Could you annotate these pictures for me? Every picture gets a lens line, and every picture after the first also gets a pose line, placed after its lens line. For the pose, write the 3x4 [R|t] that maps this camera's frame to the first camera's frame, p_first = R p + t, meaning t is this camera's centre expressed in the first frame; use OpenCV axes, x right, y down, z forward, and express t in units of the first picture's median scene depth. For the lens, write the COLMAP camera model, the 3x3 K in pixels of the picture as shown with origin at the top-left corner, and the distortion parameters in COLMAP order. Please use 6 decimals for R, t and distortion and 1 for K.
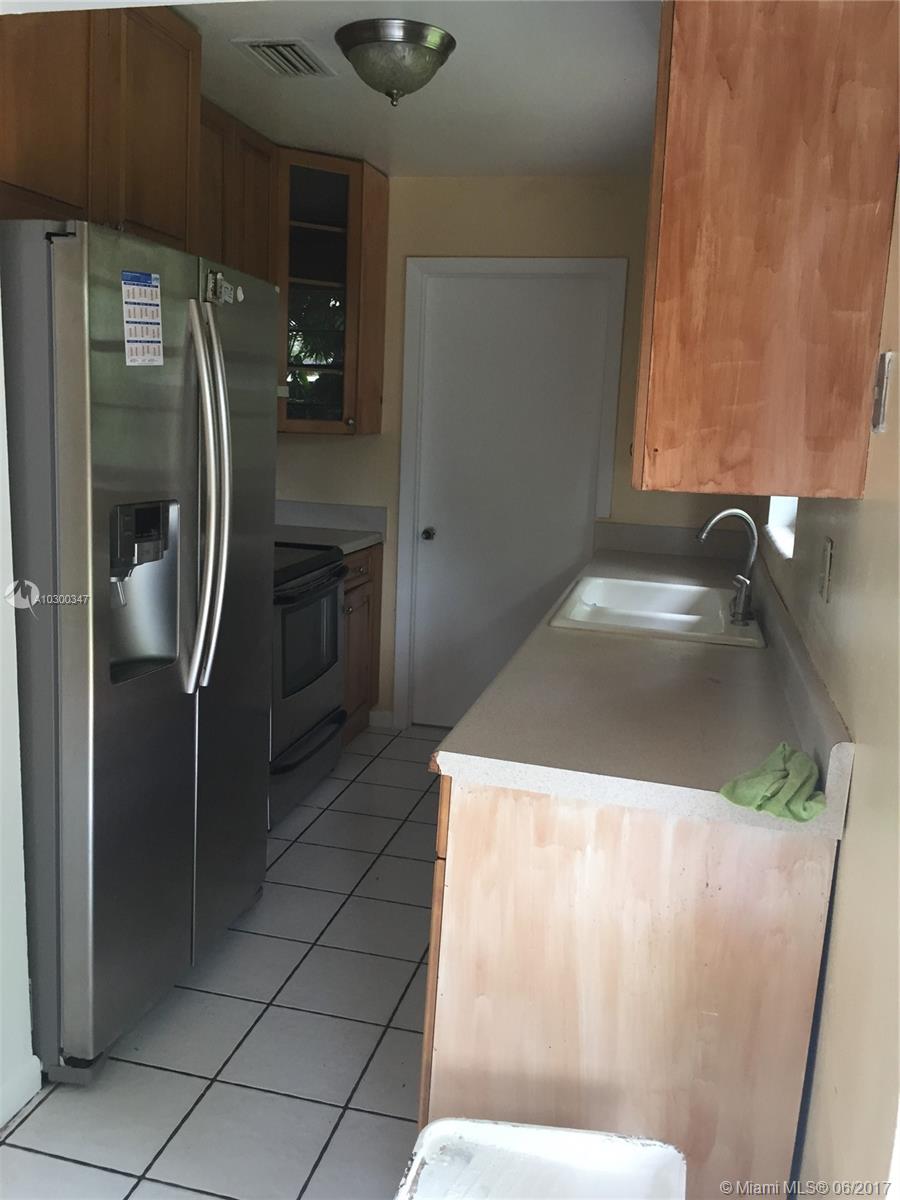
lens RADIAL K [[1054.2, 0, 450.0], [0, 1054.2, 600.0], [0, 0, 1]] dist [0.094614, -0.140072]
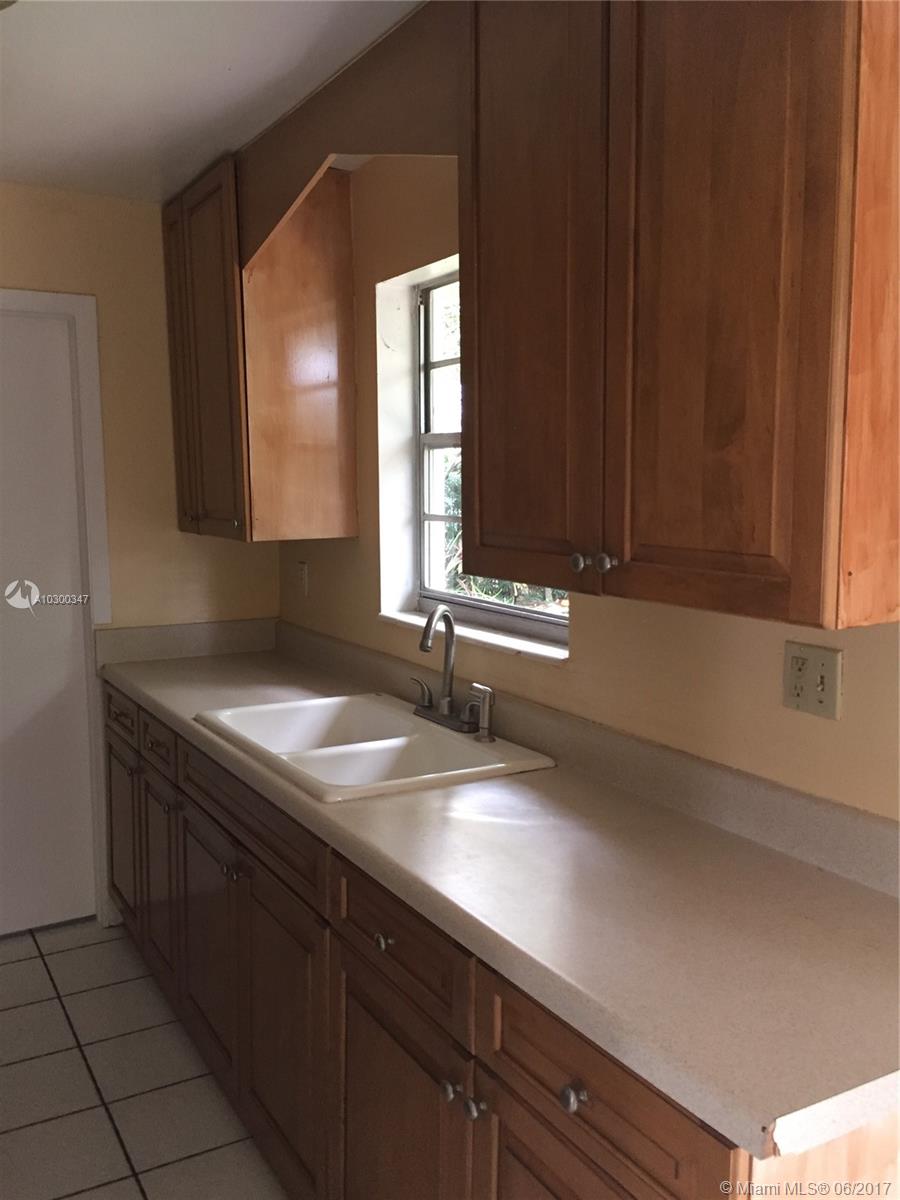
lens RADIAL K [[1054.2, 0, 450.0], [0, 1054.2, 600.0], [0, 0, 1]] dist [0.094614, -0.140072]
pose [[0.726010, -0.124617, 0.676299, -0.508240], [0.153533, 0.987993, 0.017232, -0.179457], [-0.670326, 0.091323, 0.736426, 0.648522]]
